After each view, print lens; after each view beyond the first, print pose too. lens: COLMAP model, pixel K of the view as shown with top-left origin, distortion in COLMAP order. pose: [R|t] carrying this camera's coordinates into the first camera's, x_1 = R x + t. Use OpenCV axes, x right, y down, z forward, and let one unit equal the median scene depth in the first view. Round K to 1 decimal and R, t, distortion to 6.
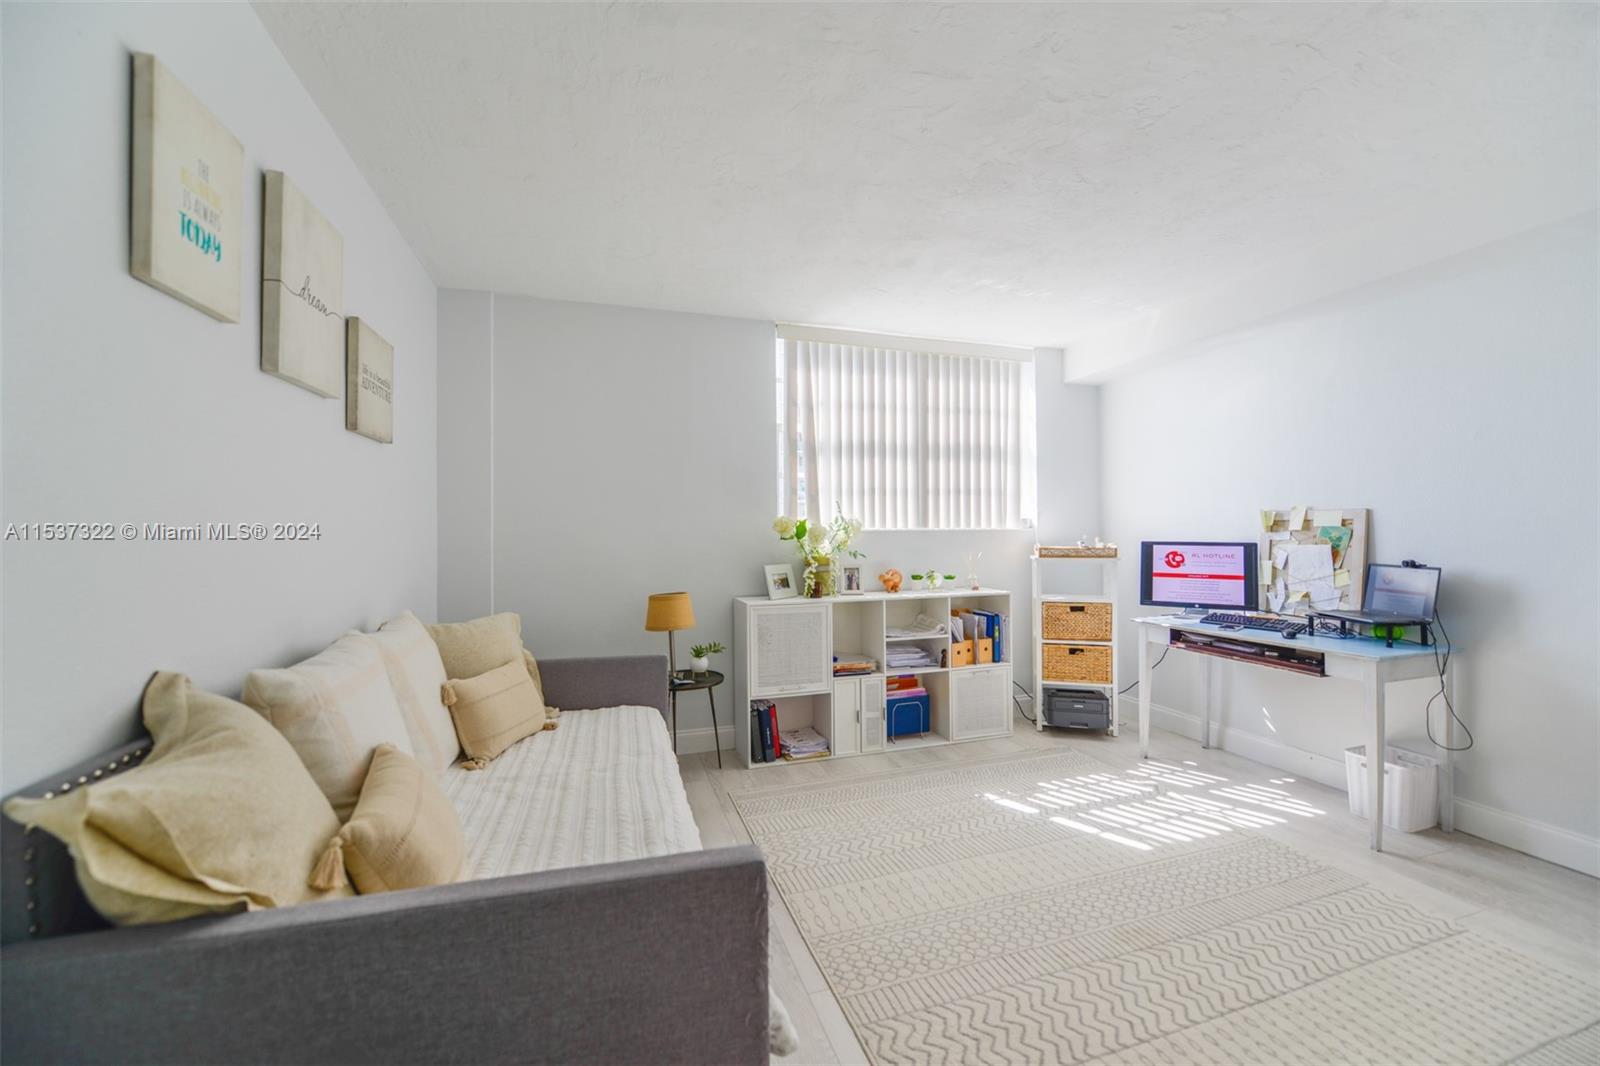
lens RADIAL K [[634.8, 0, 807.0], [0, 634.8, 531.0], [0, 0, 1]] dist [0.001032, -0.000327]
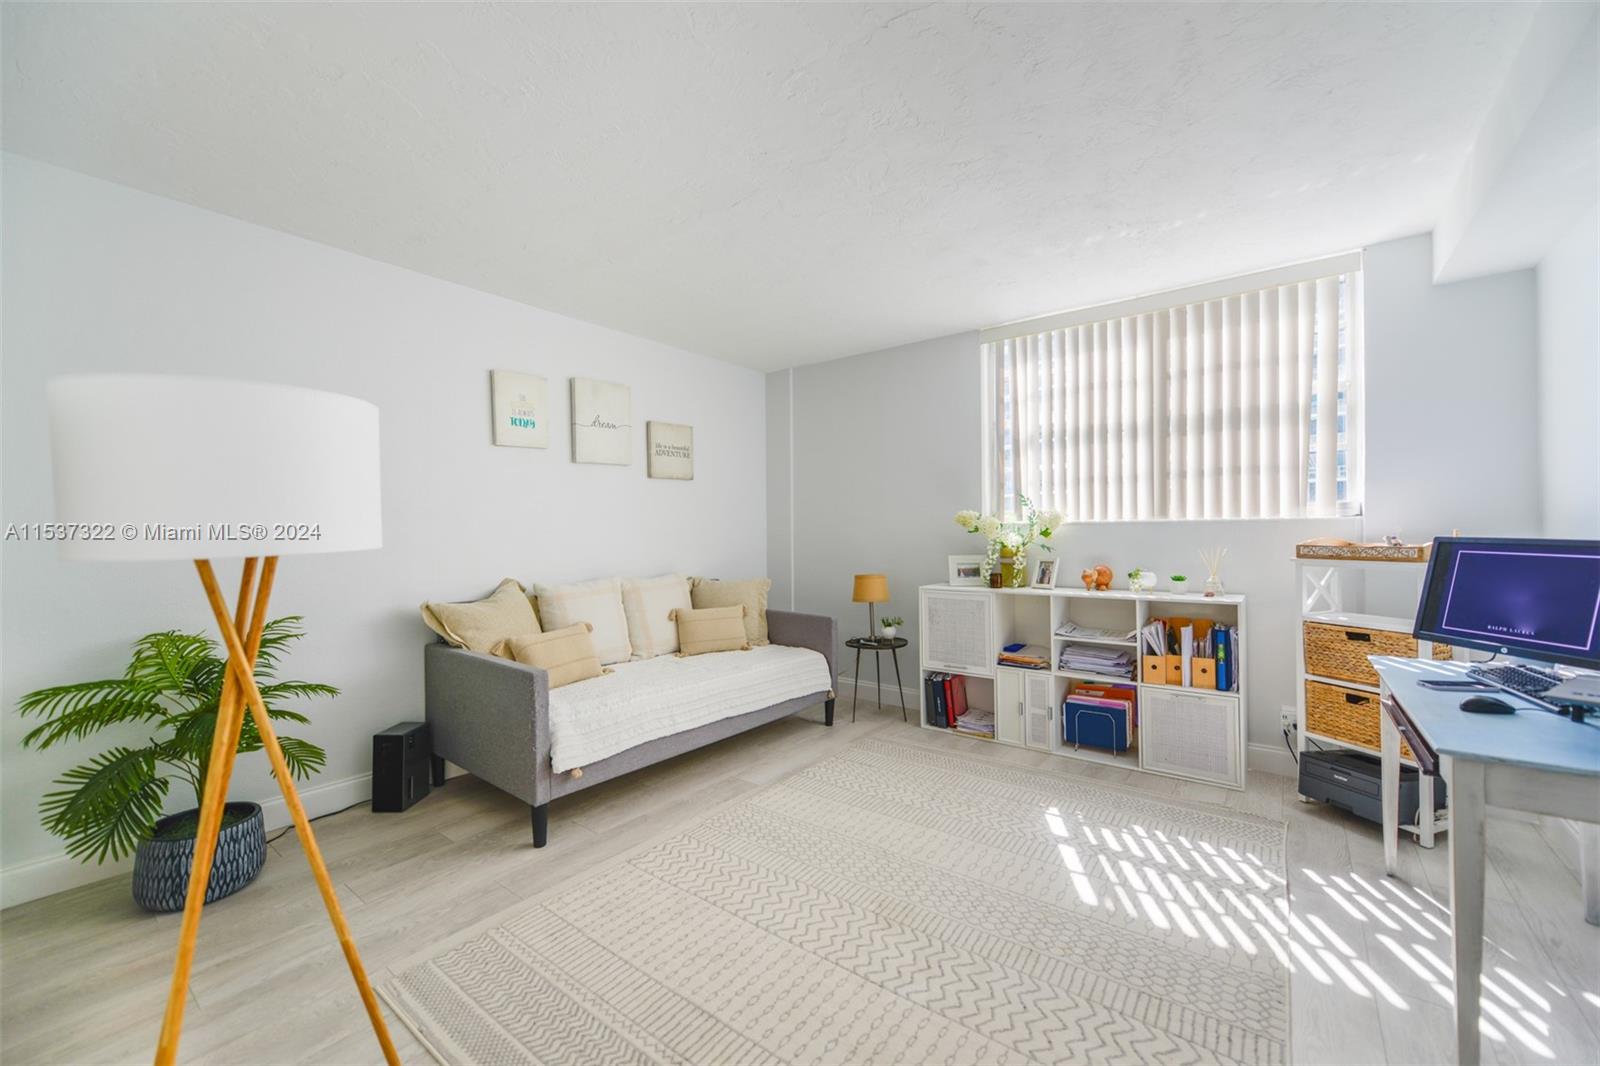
lens RADIAL K [[634.8, 0, 807.0], [0, 634.8, 531.0], [0, 0, 1]] dist [0.001032, -0.000327]
pose [[0.569187, 0.001682, -0.822206, 0.686276], [0.011628, 0.999881, 0.010095, -0.002690], [0.822126, -0.015307, 0.569100, 0.150339]]
